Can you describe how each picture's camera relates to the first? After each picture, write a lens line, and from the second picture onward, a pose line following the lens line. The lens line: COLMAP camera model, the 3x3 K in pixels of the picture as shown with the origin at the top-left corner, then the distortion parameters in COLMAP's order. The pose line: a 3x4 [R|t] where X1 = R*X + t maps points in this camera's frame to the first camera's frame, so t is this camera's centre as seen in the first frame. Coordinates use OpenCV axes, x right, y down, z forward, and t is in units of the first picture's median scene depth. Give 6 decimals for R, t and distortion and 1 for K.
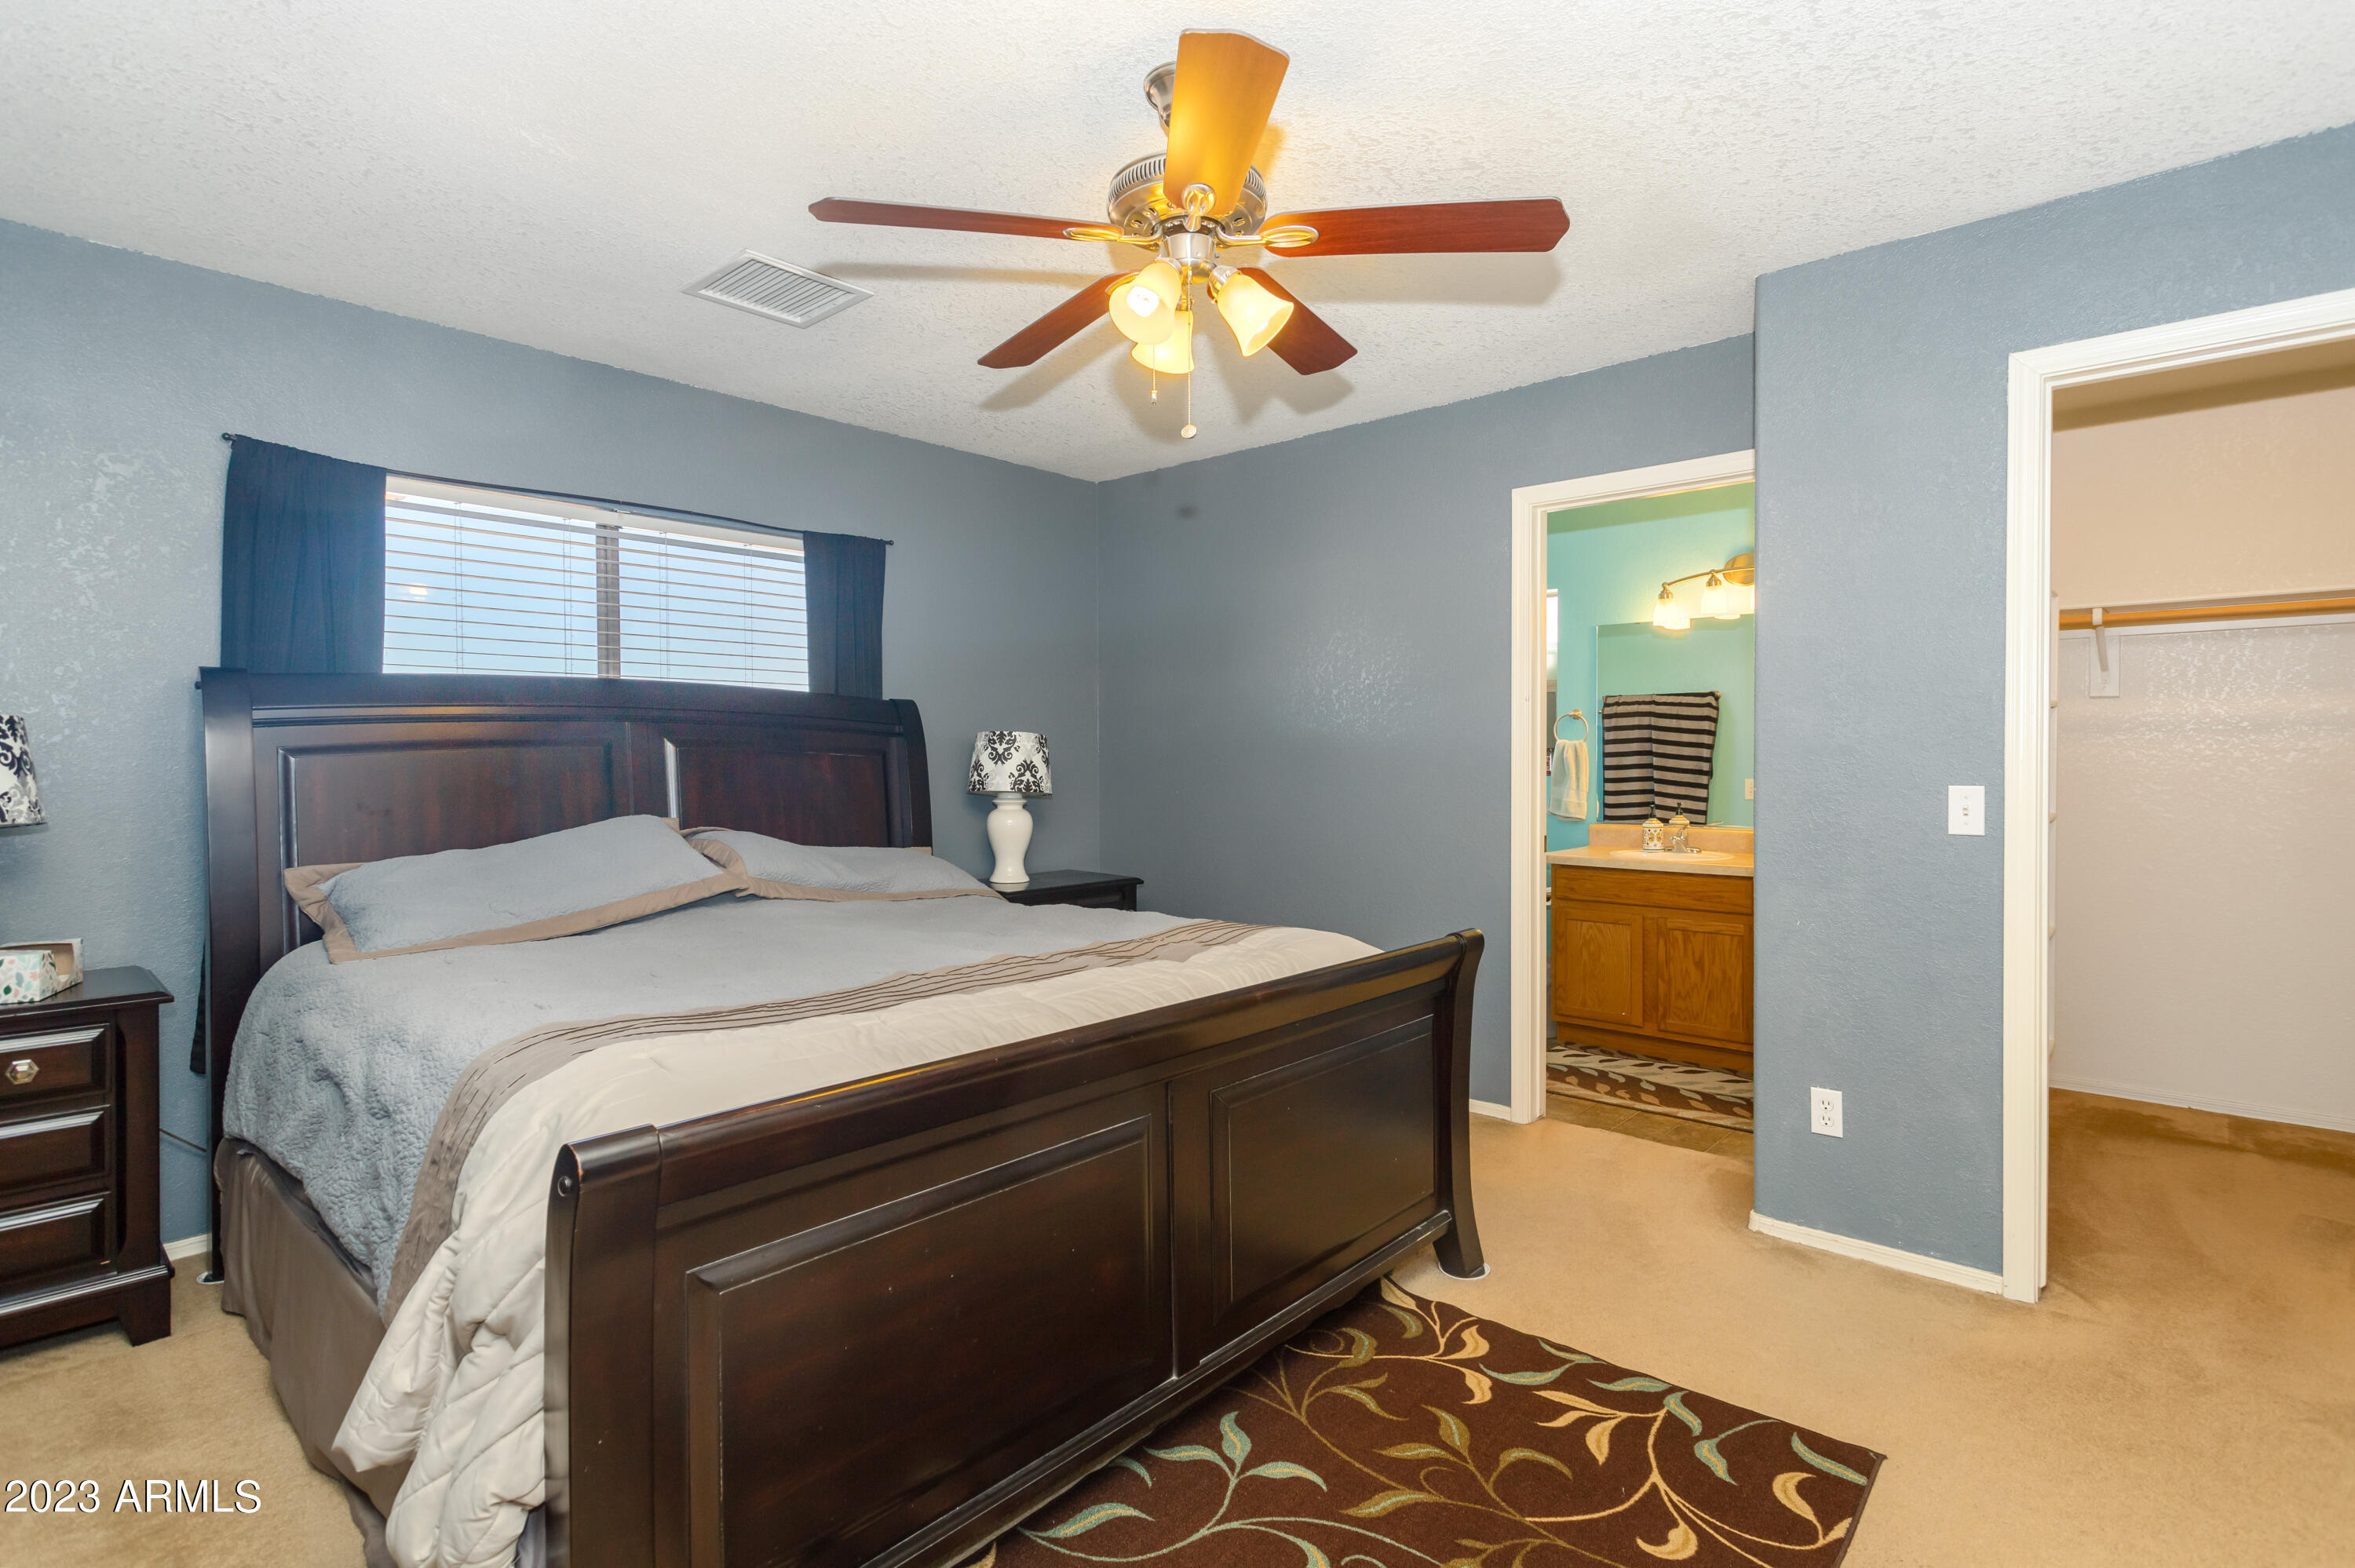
lens RADIAL K [[1178.8, 0, 1183.0], [0, 1178.8, 749.9], [0, 0, 1]] dist [0.004308, 0.000458]
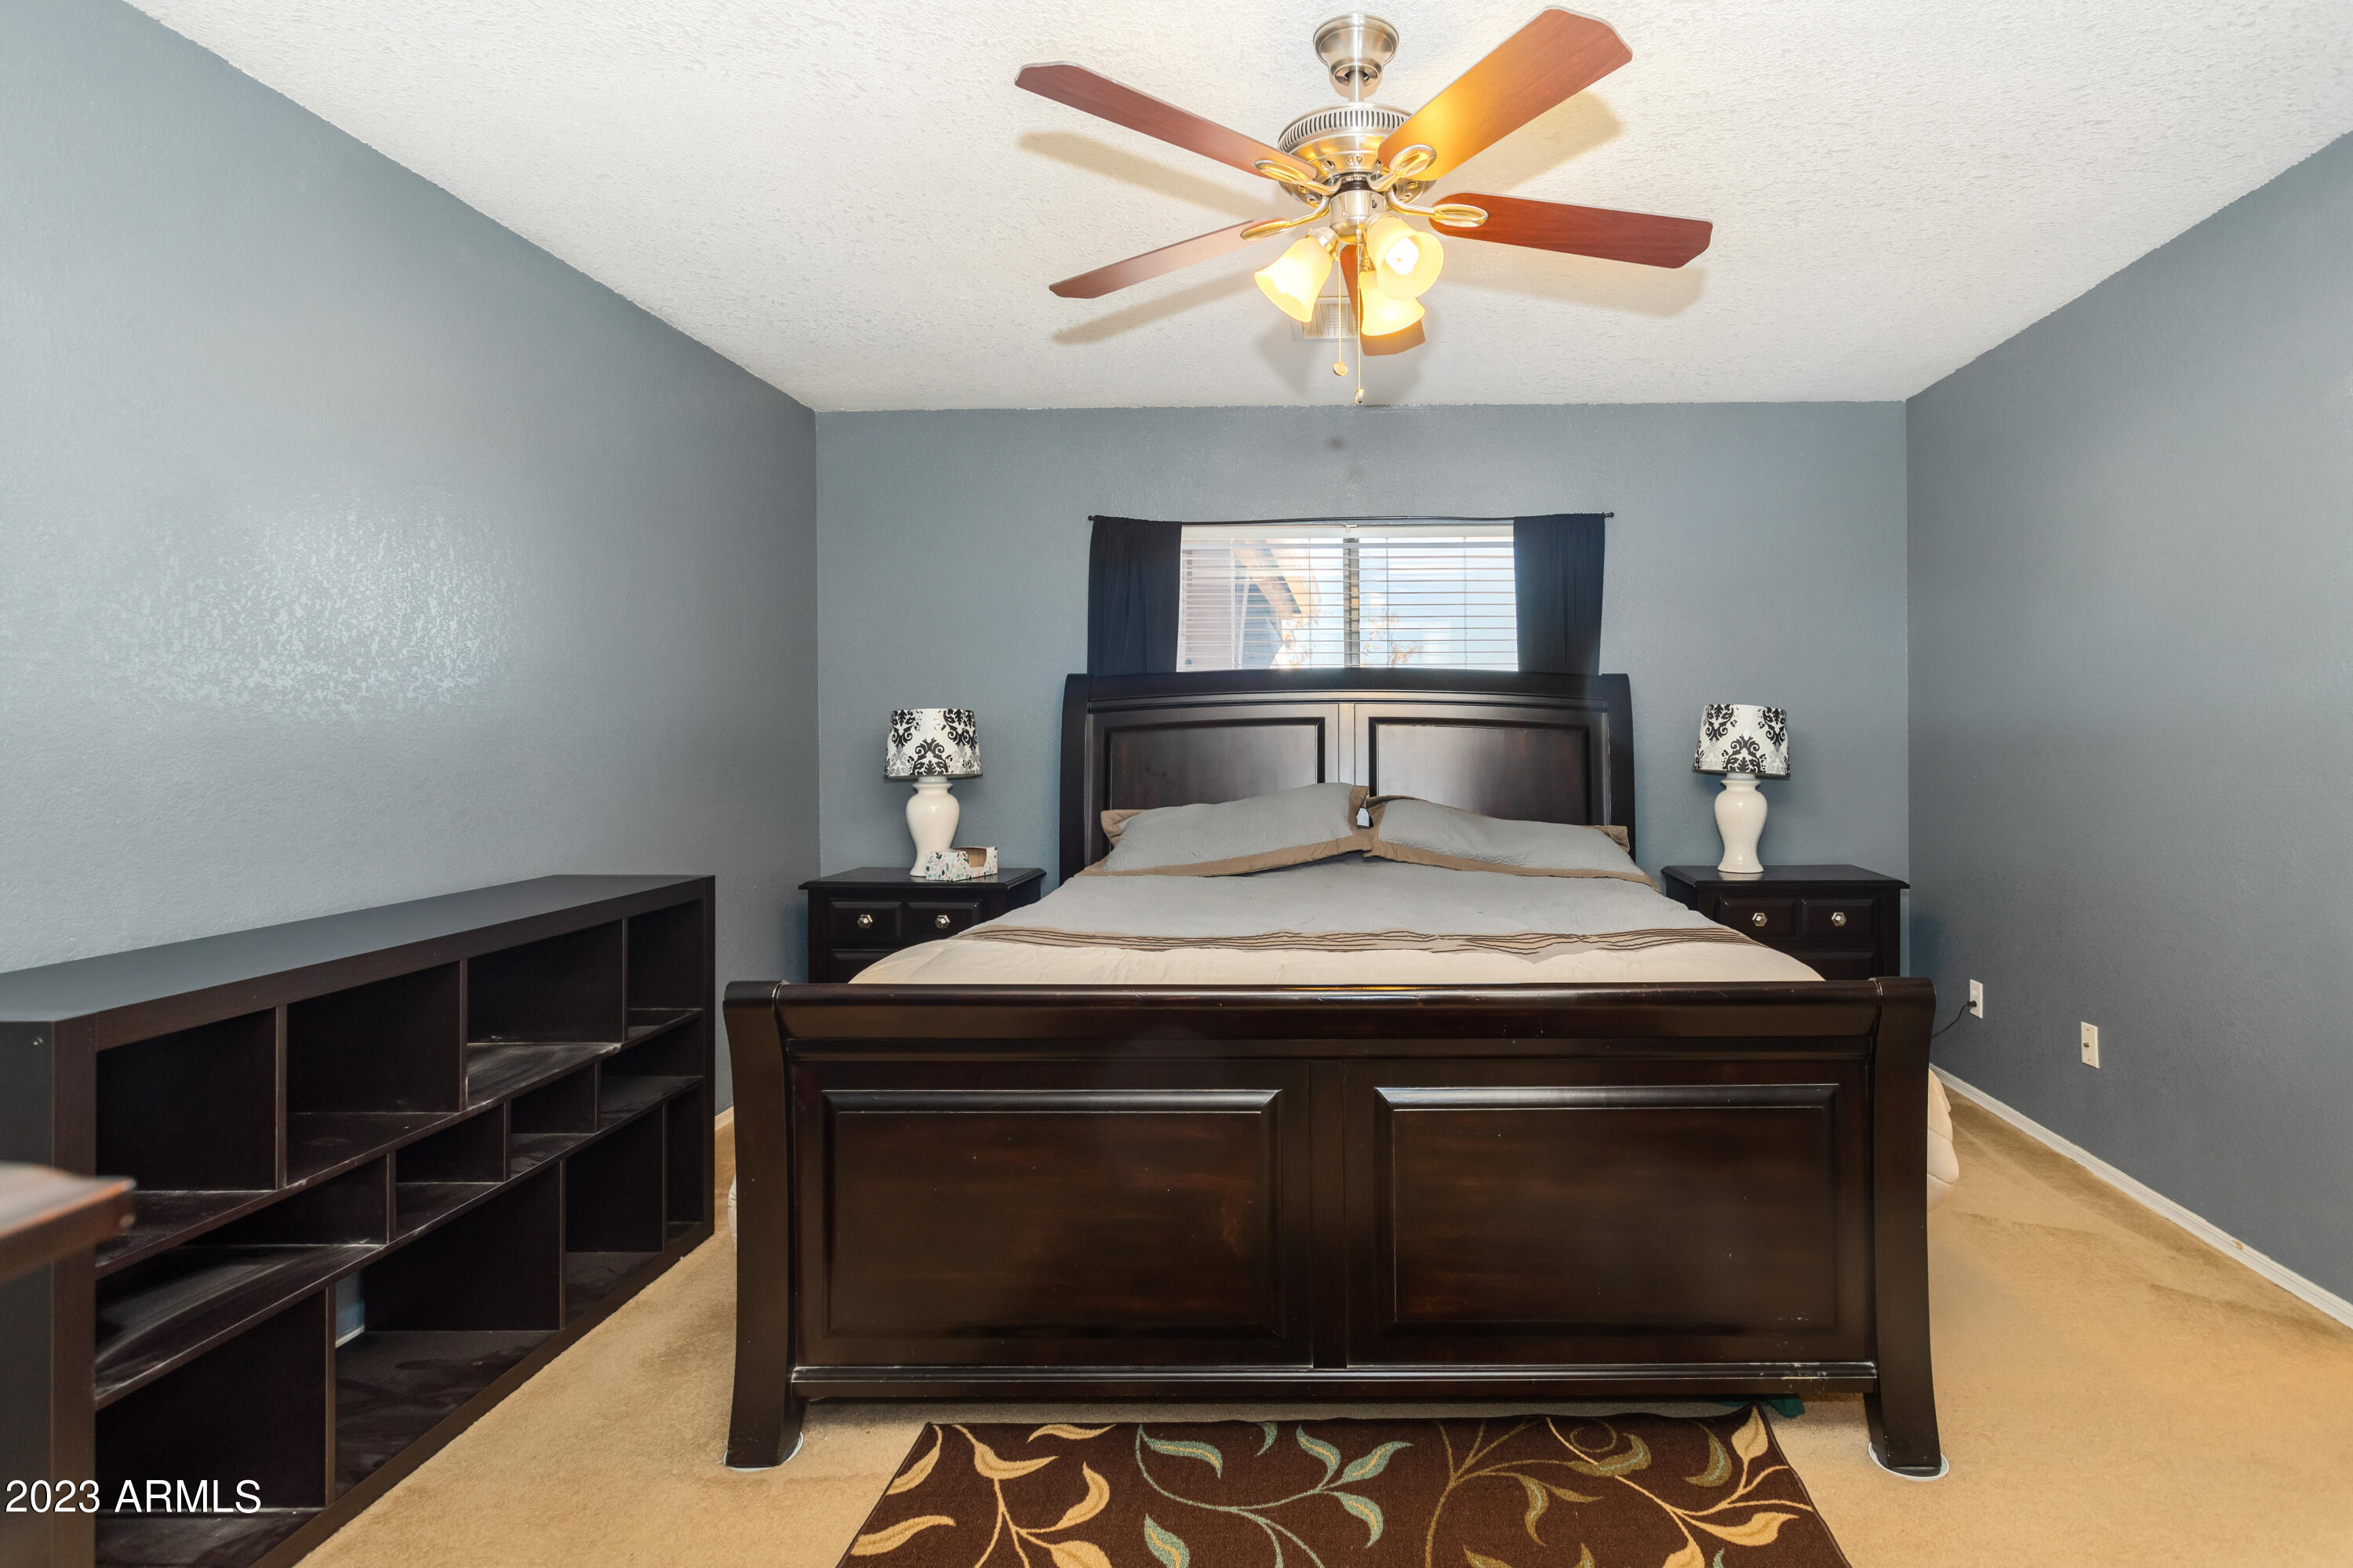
lens RADIAL K [[1135.8, 0, 1171.9], [0, 1135.8, 720.7], [0, 0, 1]] dist [0.001120, 0.001144]
pose [[0.640333, -0.010945, -0.768019, 0.274018], [0.007051, 0.999940, -0.008372, 0.001173], [0.768065, -0.000054, 0.640372, 0.129423]]
